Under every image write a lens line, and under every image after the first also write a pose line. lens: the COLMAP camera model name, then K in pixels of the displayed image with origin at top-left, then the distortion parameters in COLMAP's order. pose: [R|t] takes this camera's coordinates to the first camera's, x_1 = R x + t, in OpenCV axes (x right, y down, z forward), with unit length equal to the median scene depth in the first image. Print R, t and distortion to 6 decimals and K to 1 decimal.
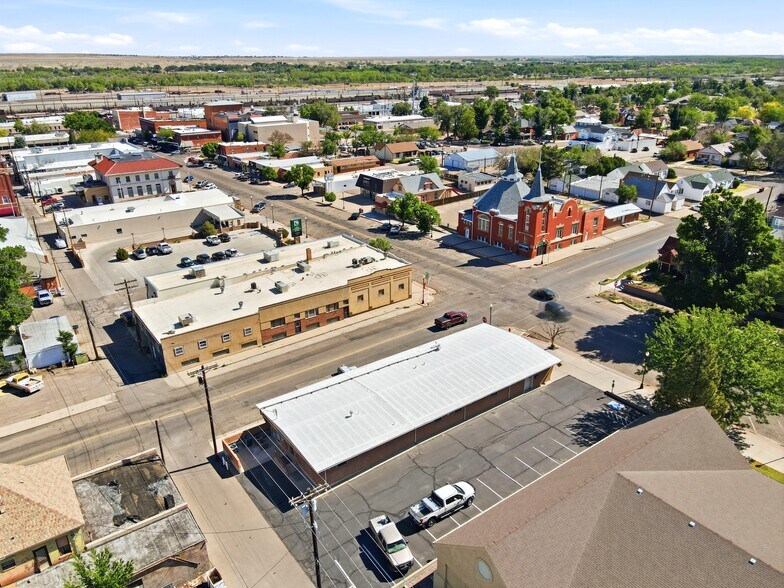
lens RADIAL K [[576.7, 0, 392.9], [0, 576.7, 300.1], [0, 0, 1]] dist [-0.004795, 0.025481]
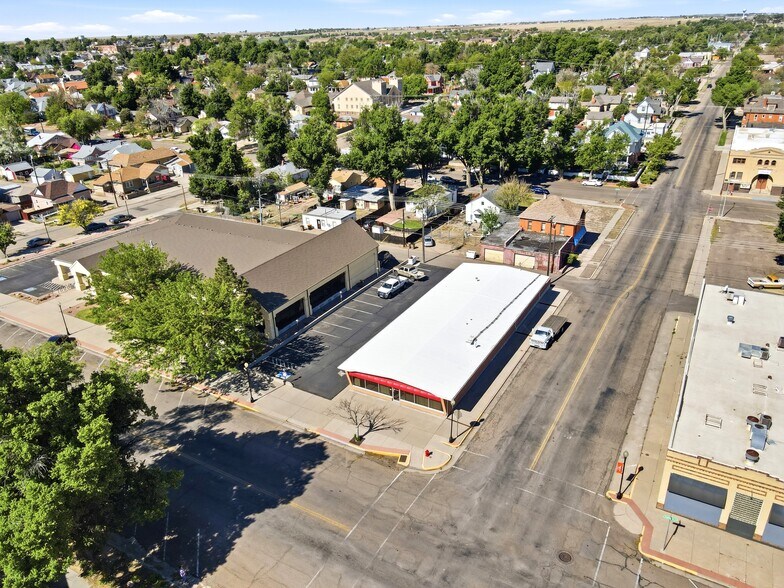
lens RADIAL K [[576.7, 0, 392.9], [0, 576.7, 300.1], [0, 0, 1]] dist [-0.004795, 0.025481]
pose [[-0.910547, 0.212359, -0.354694, 0.300657], [-0.120397, 0.684570, 0.718936, -0.363254], [0.395485, 0.697329, -0.597766, 0.879148]]
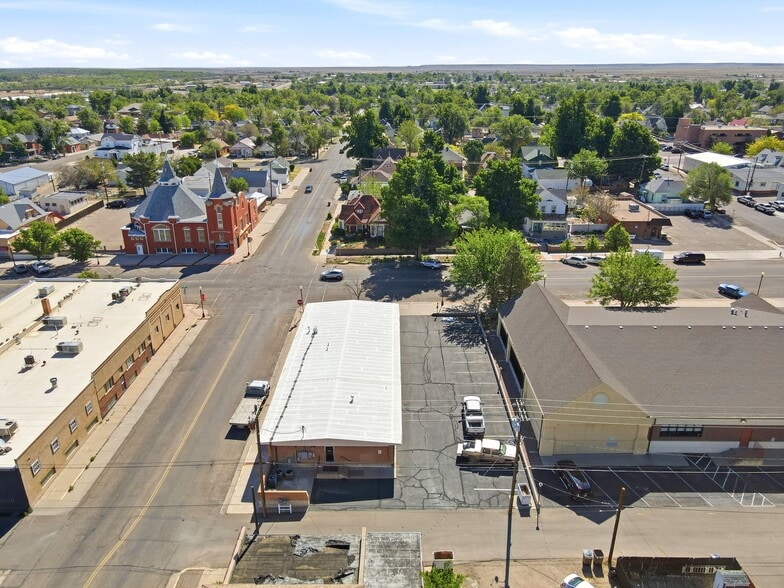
lens RADIAL K [[576.7, 0, 392.9], [0, 576.7, 300.1], [0, 0, 1]] dist [-0.004795, 0.025481]
pose [[0.591606, -0.293992, 0.750714, -0.365762], [0.307489, 0.943040, 0.126990, -0.035243], [-0.745287, 0.155708, 0.648307, 0.129919]]
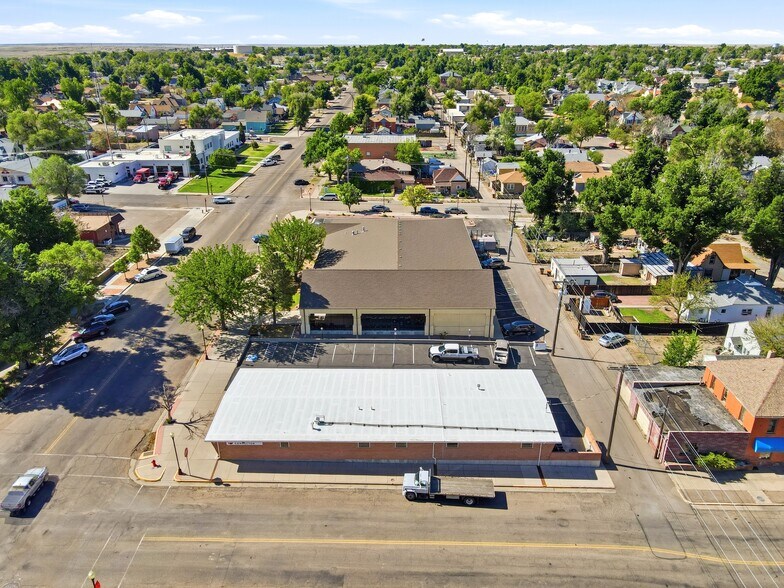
lens RADIAL K [[576.7, 0, 392.9], [0, 576.7, 300.1], [0, 0, 1]] dist [-0.004795, 0.025481]
pose [[-0.804083, -0.229742, 0.548333, -0.241714], [0.239347, 0.719175, 0.652304, -0.319099], [-0.544209, 0.655748, -0.523288, 0.758312]]
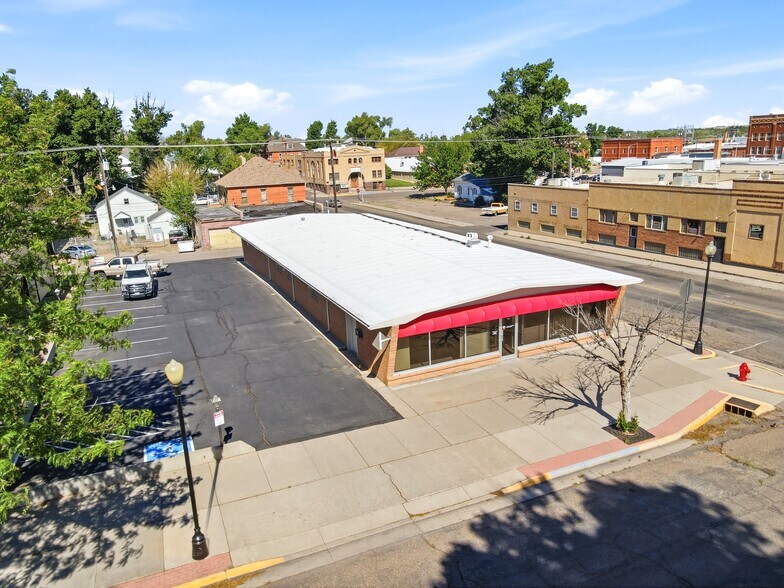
lens RADIAL K [[576.7, 0, 392.9], [0, 576.7, 300.1], [0, 0, 1]] dist [-0.004795, 0.025481]
pose [[-0.210250, 0.272650, -0.938859, 0.337392], [-0.340273, 0.879872, 0.331721, -0.007324], [0.916520, 0.389213, -0.092218, 0.608528]]
